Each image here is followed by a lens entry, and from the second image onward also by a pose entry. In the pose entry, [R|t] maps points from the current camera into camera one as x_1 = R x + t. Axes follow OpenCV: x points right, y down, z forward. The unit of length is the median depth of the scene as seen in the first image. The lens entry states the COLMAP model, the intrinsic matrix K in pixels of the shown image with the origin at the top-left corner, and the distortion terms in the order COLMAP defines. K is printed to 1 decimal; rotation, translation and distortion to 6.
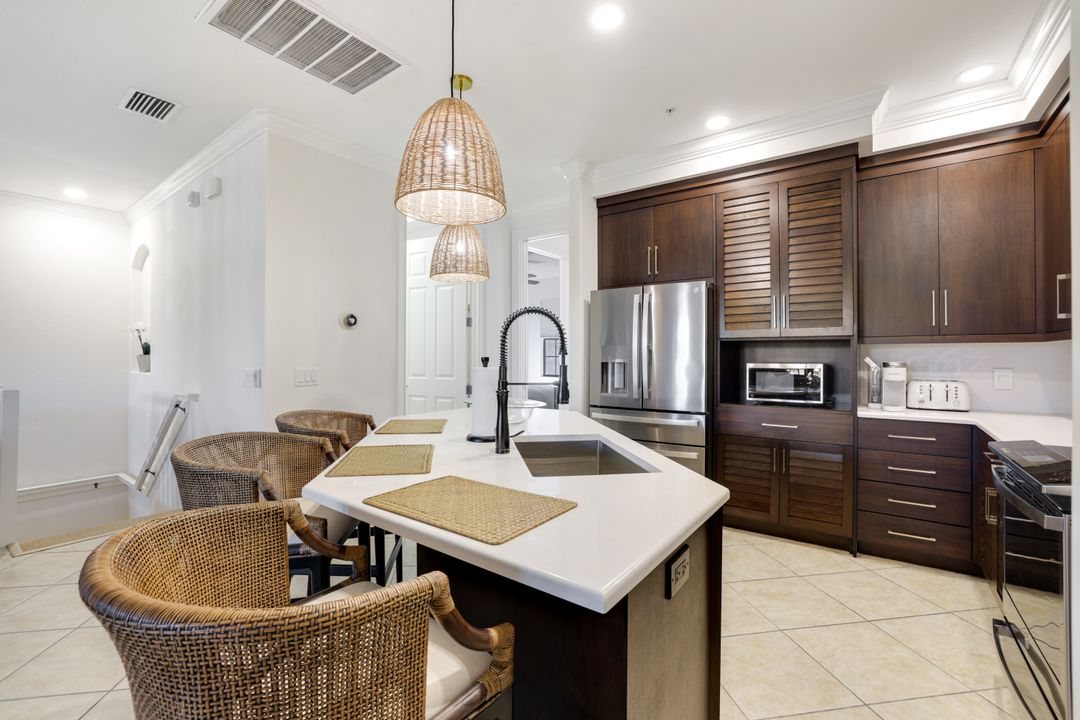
lens RADIAL K [[465.9, 0, 529.4], [0, 465.9, 353.5], [0, 0, 1]] dist [-0.036726, 0.010796]
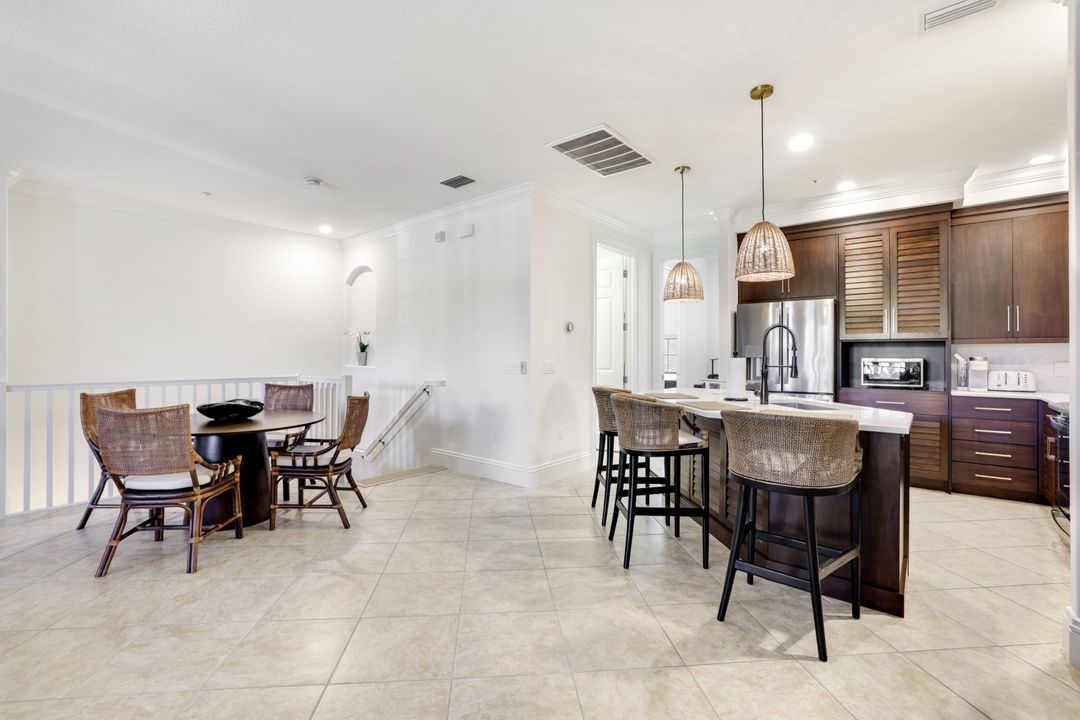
lens RADIAL K [[465.9, 0, 539.4], [0, 465.9, 354.2], [0, 0, 1]] dist [-0.036726, 0.010796]
pose [[0.998396, 0.001117, -0.056609, -0.443134], [-0.000947, 0.999995, 0.003026, 0.006354], [0.056612, -0.002968, 0.998392, -0.444280]]
